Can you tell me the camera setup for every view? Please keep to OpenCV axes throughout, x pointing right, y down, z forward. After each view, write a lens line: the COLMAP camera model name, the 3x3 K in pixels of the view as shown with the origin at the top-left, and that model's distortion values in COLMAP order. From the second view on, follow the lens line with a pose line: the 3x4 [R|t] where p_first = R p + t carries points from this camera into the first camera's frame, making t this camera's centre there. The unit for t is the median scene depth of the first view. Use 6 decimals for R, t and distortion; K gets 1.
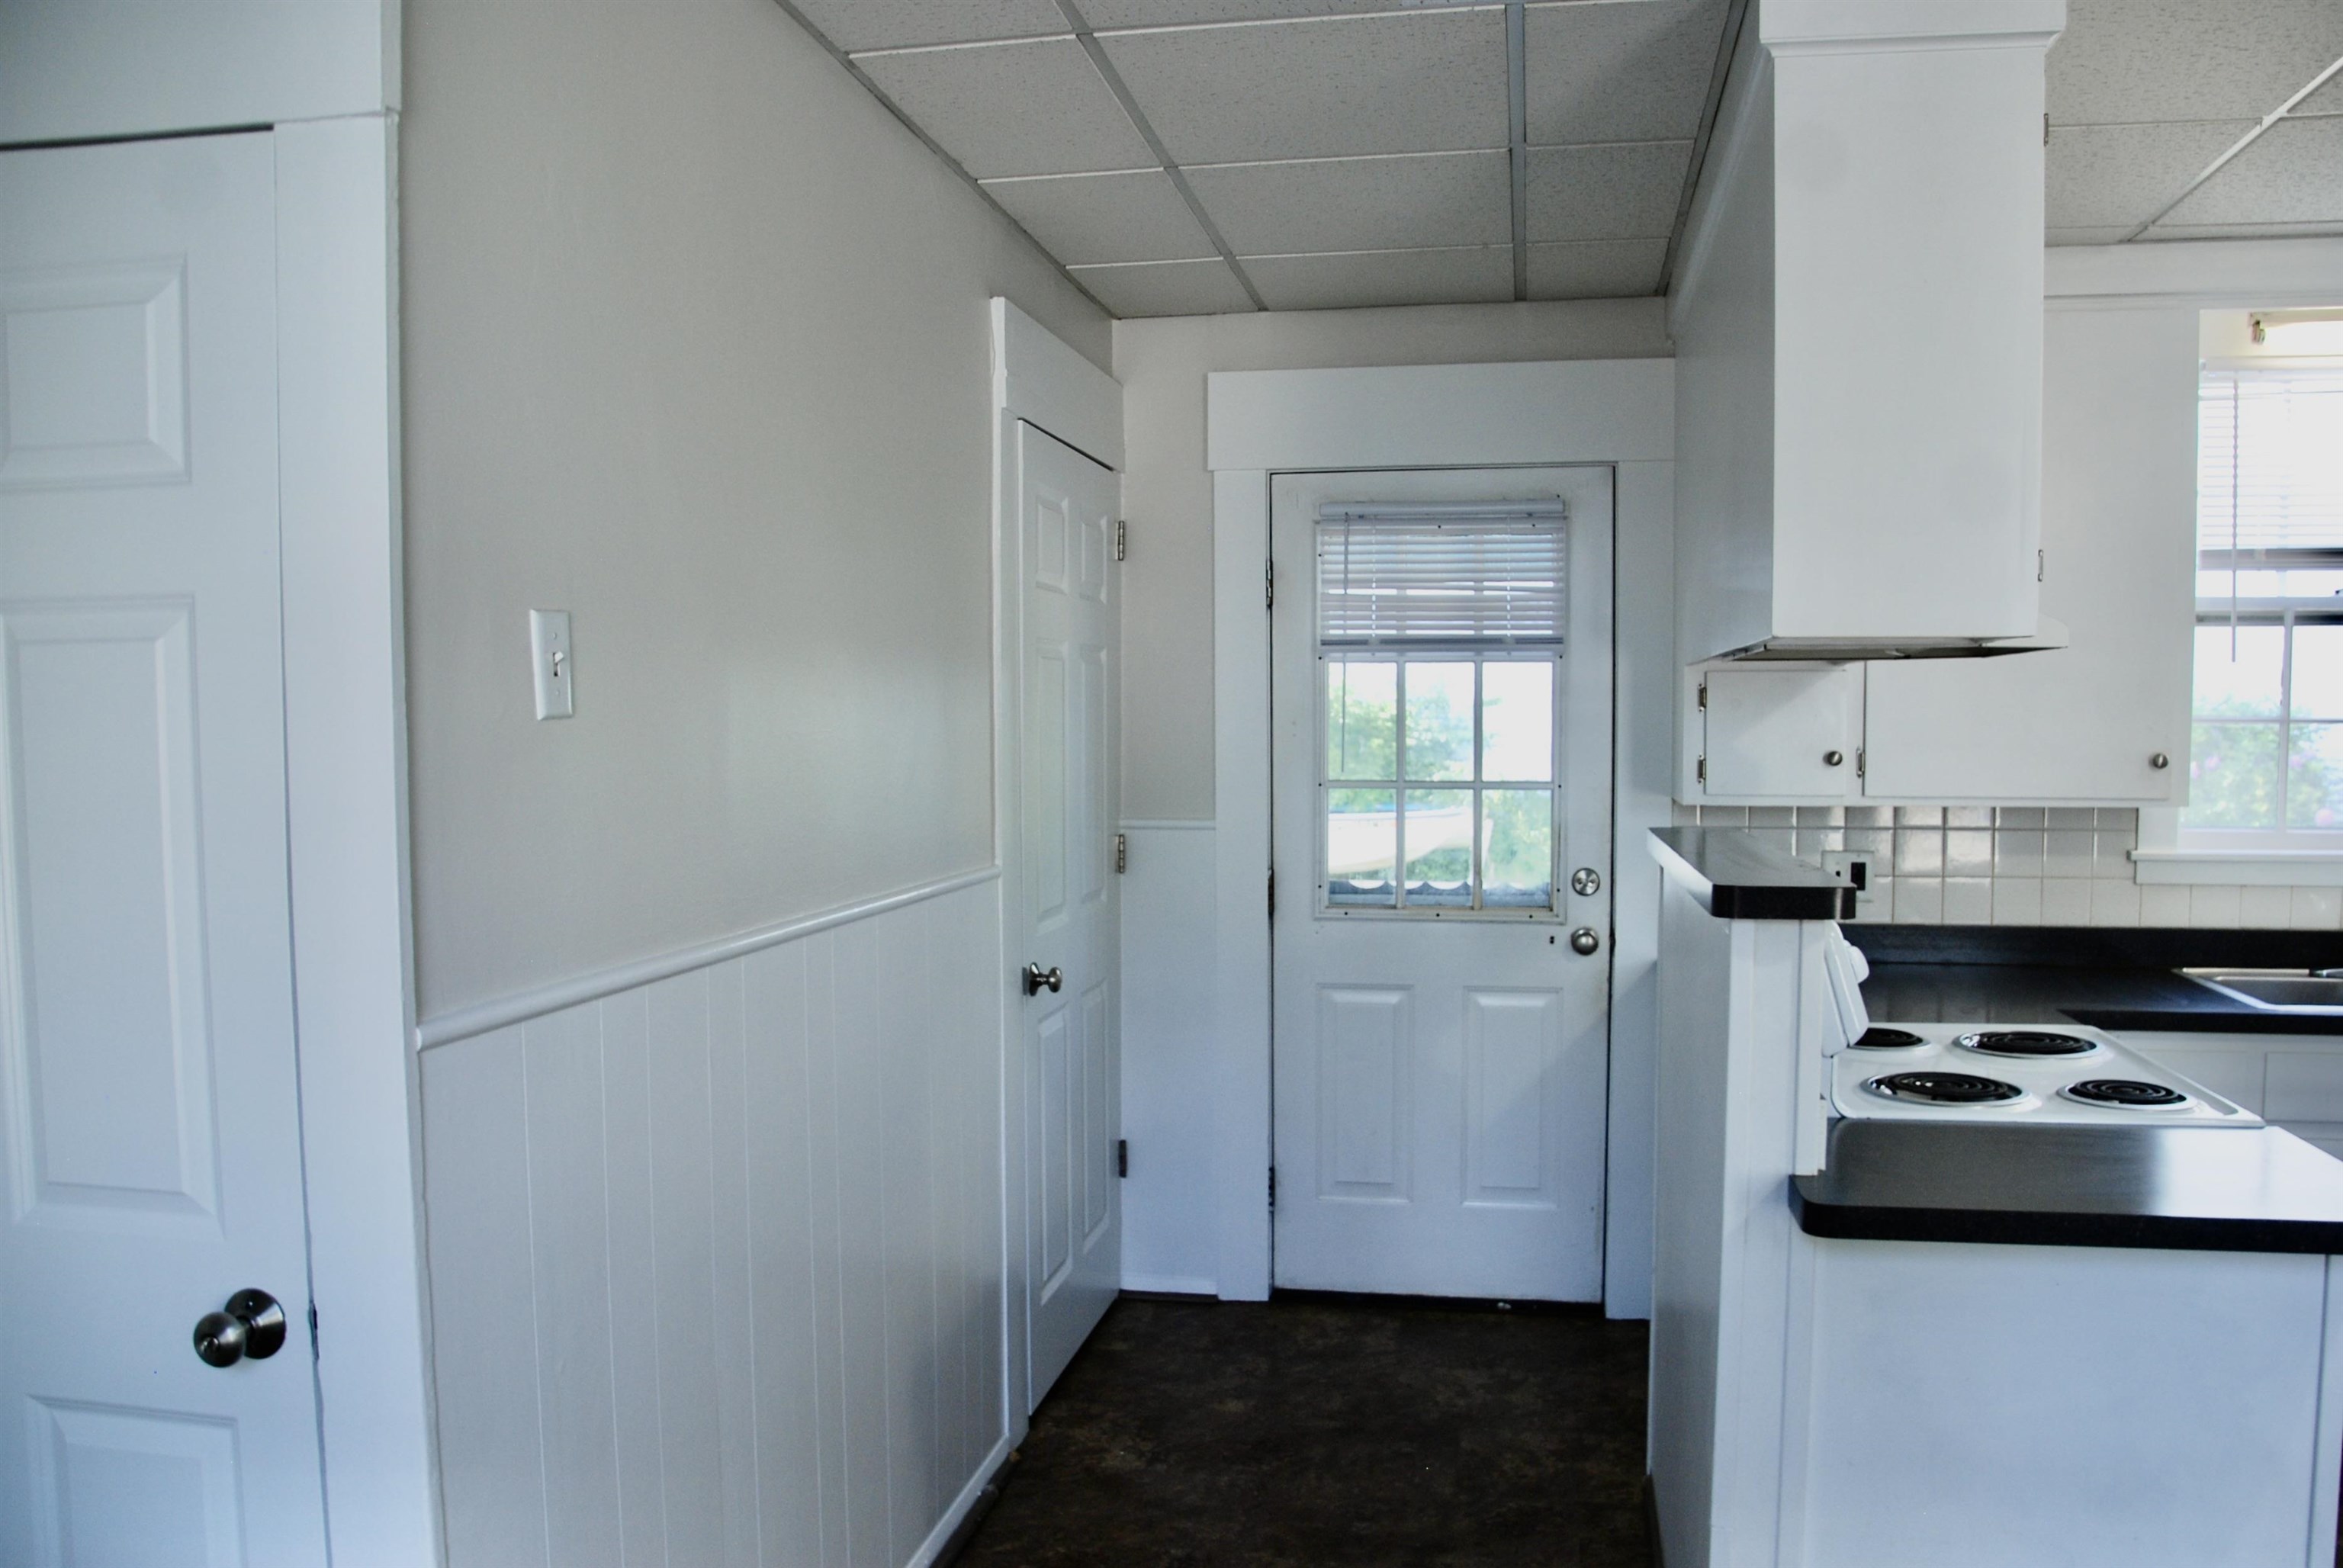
lens RADIAL K [[1719.3, 0, 1176.4], [0, 1719.3, 869.0], [0, 0, 1]] dist [-0.116051, 0.055209]
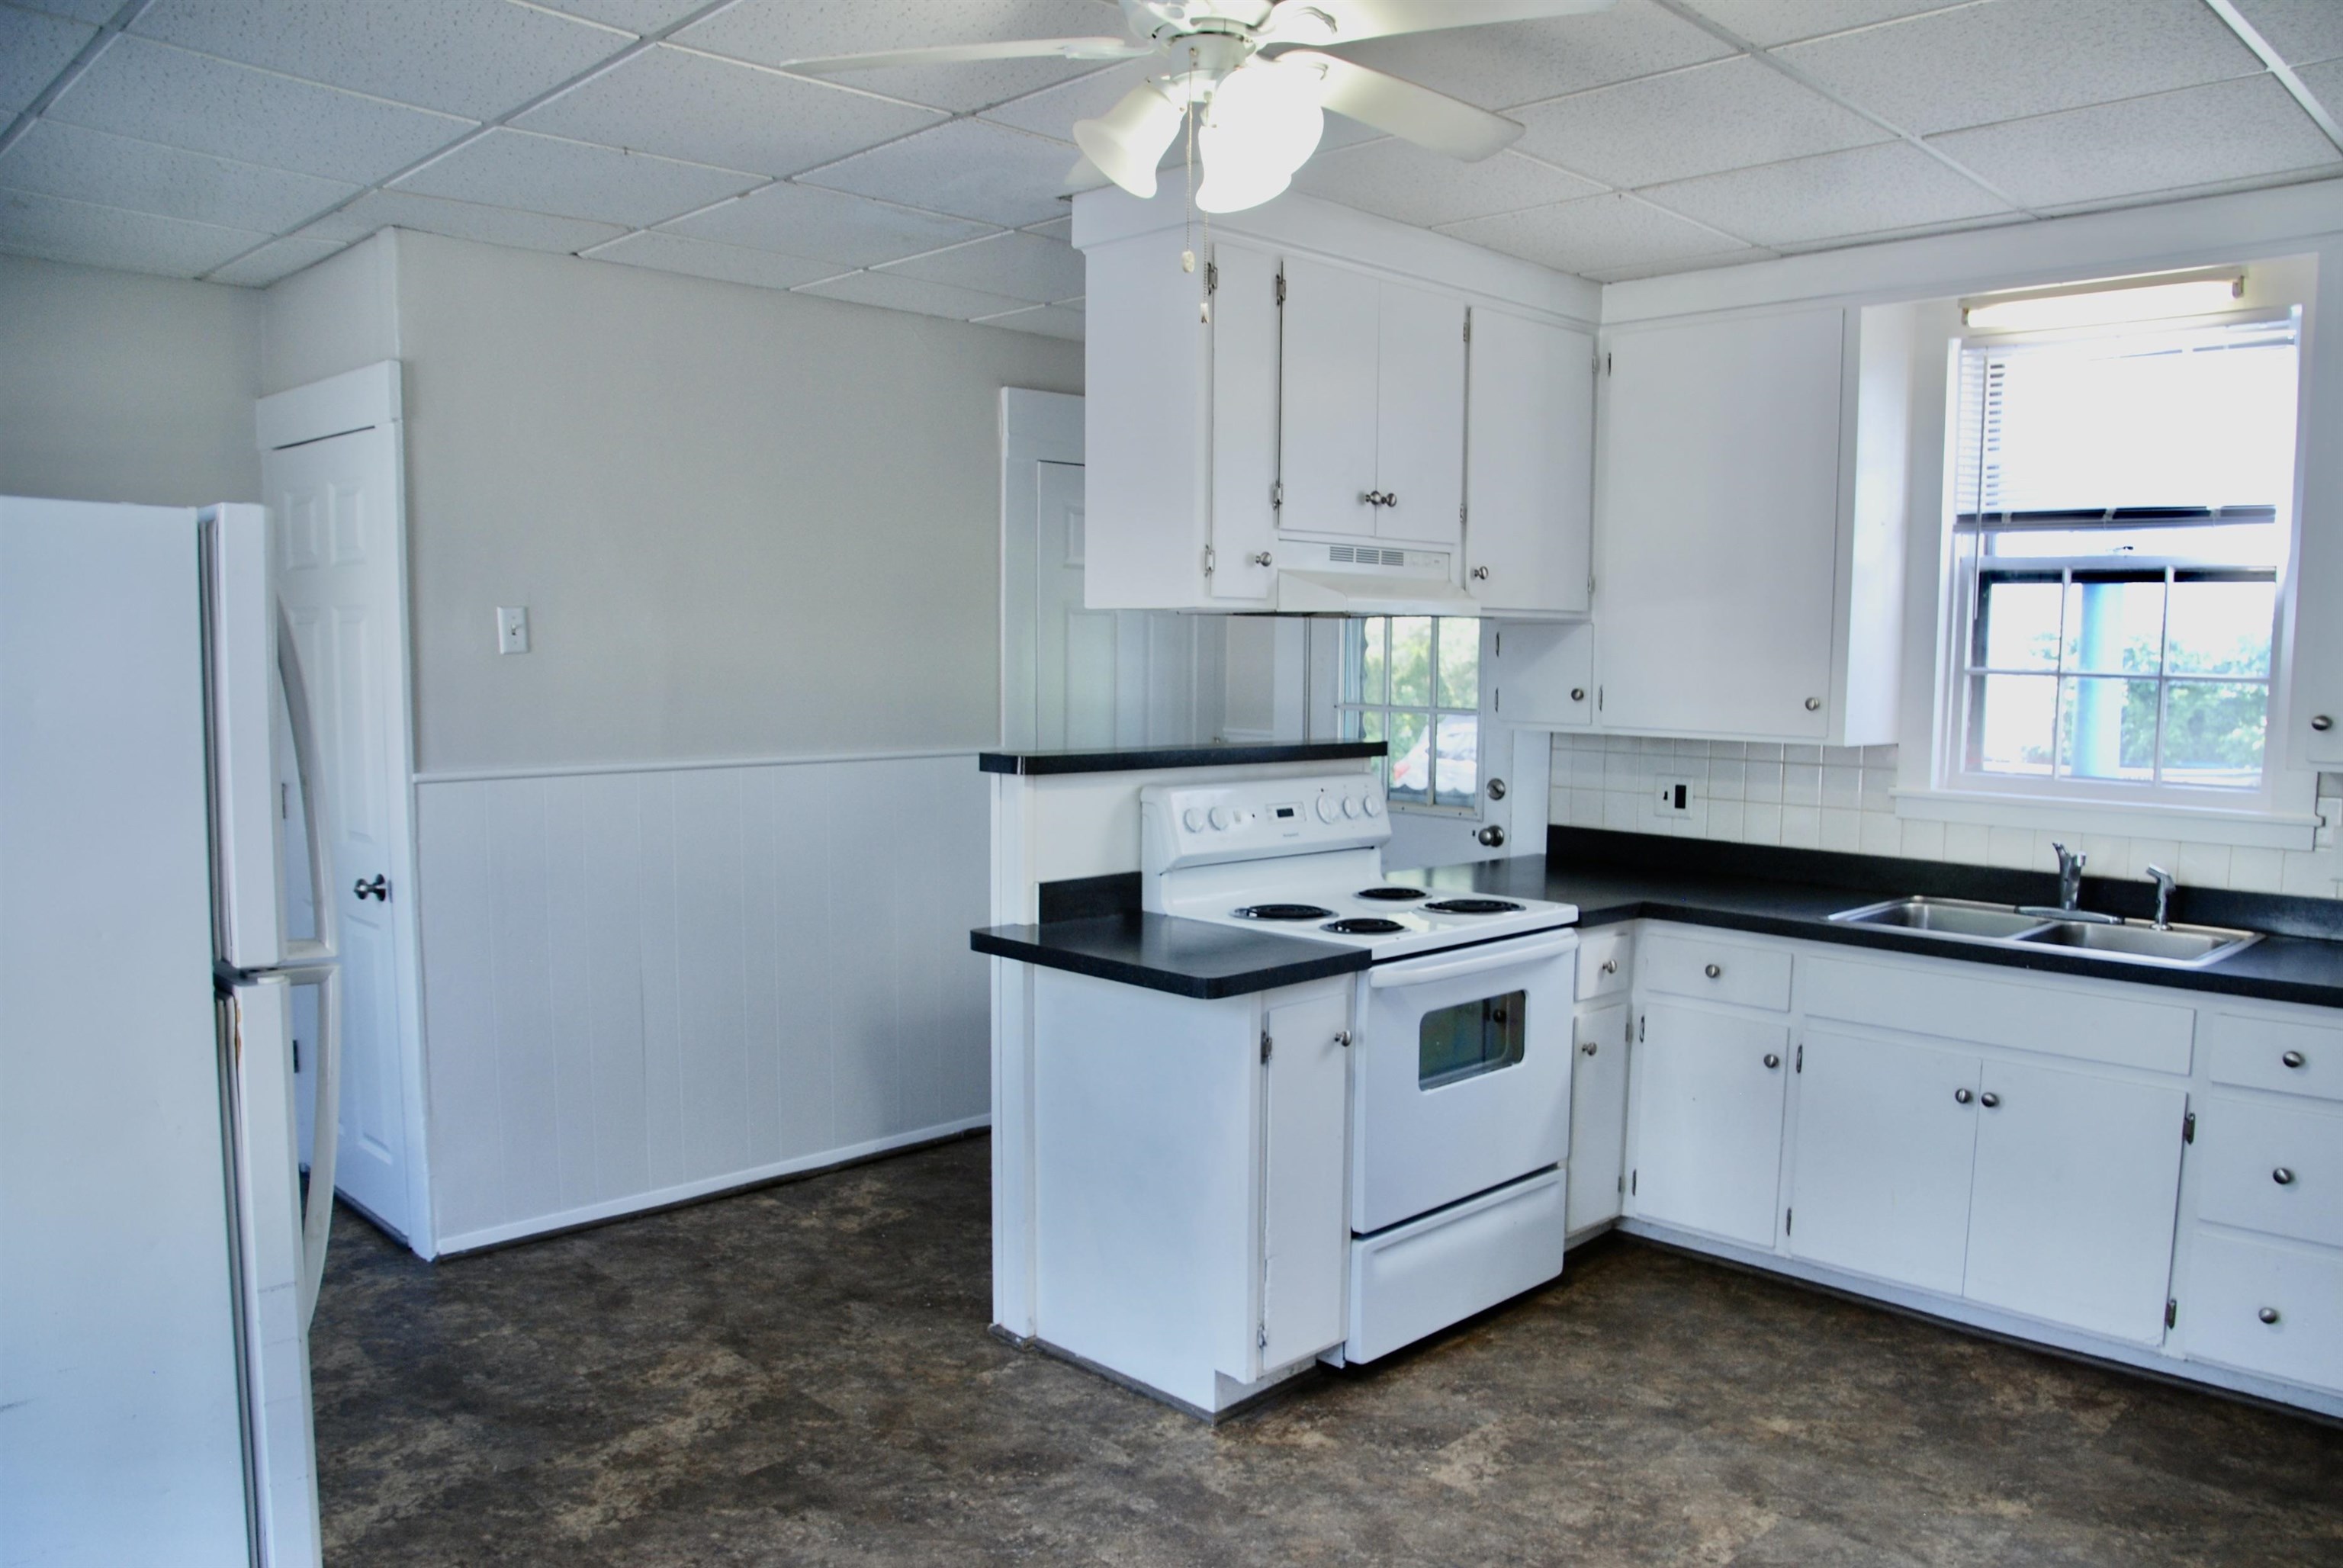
lens RADIAL K [[1719.3, 0, 1186.5], [0, 1719.3, 863.6], [0, 0, 1]] dist [-0.116051, 0.055209]
pose [[0.831954, 0.082040, -0.548746, 0.850281], [-0.061587, 0.996551, 0.055618, 0.006944], [0.551416, -0.012476, 0.834137, -0.214556]]
